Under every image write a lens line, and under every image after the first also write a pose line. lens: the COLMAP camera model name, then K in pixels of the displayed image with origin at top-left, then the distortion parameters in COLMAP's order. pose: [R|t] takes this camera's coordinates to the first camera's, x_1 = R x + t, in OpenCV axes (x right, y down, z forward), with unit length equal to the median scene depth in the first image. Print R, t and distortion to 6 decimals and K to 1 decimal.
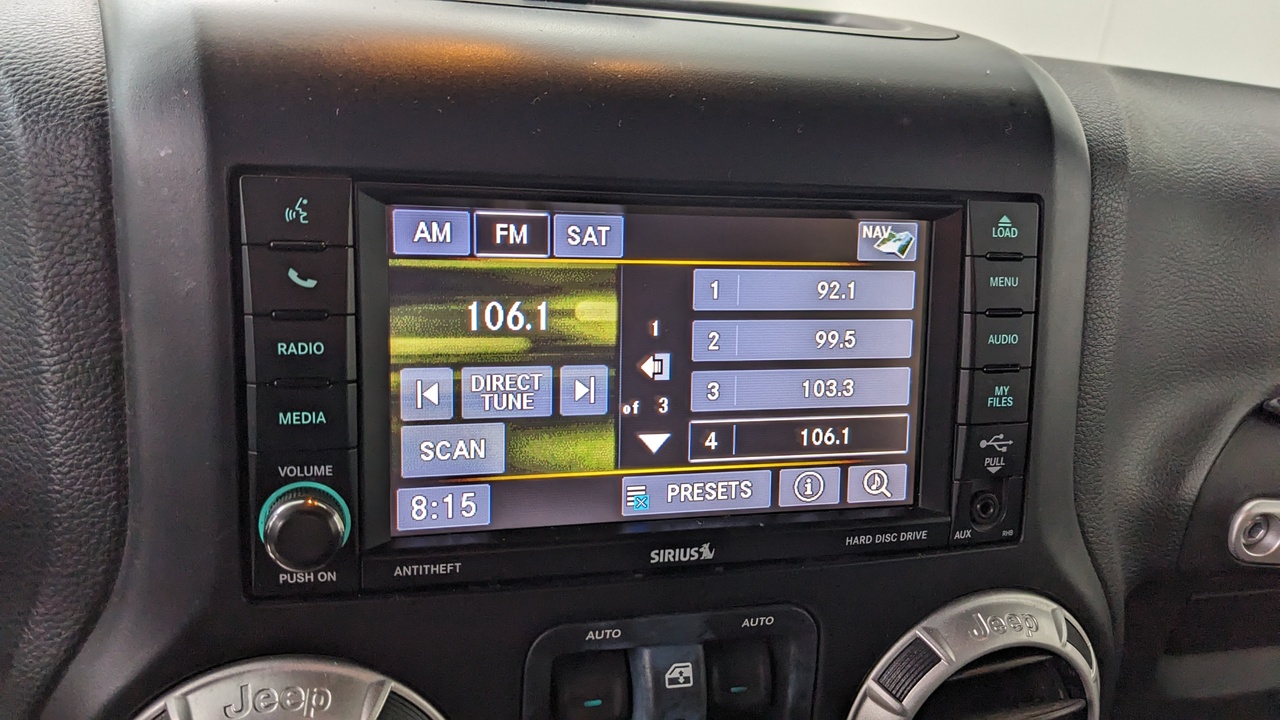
lens RADIAL K [[1028.3, 0, 628.4], [0, 1028.3, 366.1], [0, 0, 1]] dist [0.043495, -0.070602]
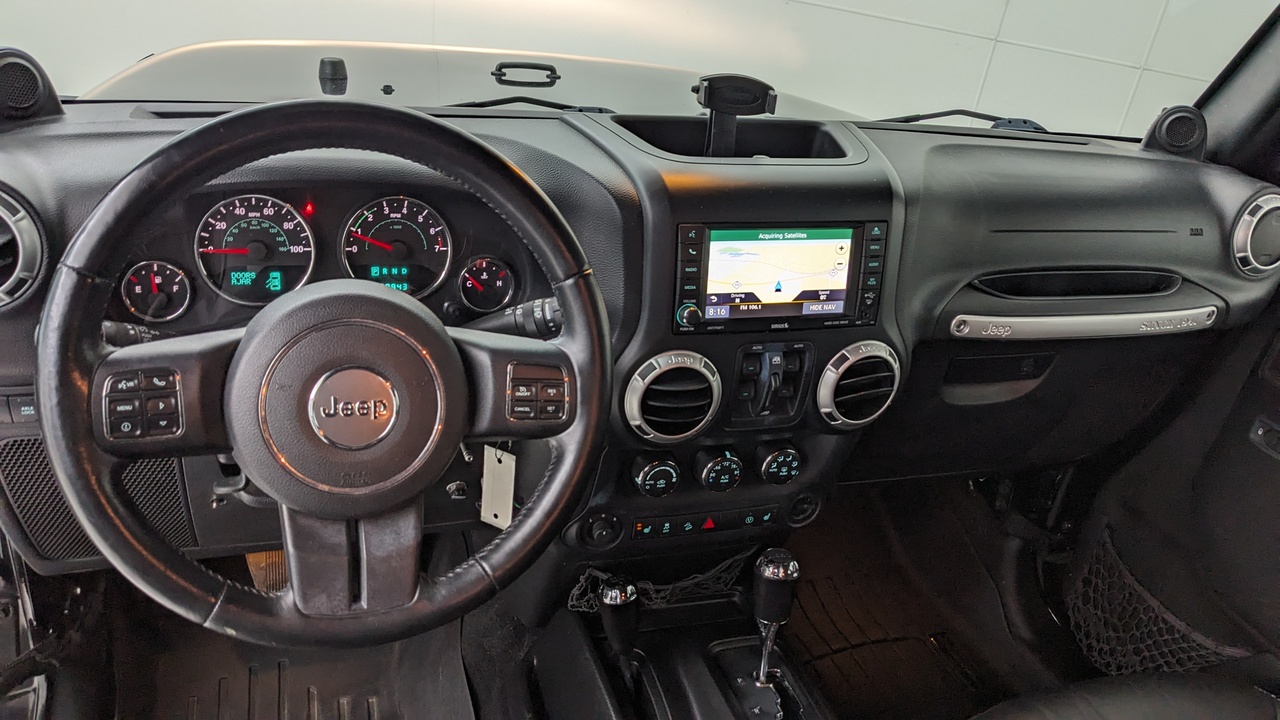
lens RADIAL K [[1028.3, 0, 619.8], [0, 1028.3, 372.4], [0, 0, 1]] dist [0.043495, -0.070602]
pose [[0.998473, 0.008945, 0.054512, -0.630444], [-0.017739, 0.986461, 0.163036, -0.208495], [-0.052316, -0.163754, 0.985113, -2.279692]]
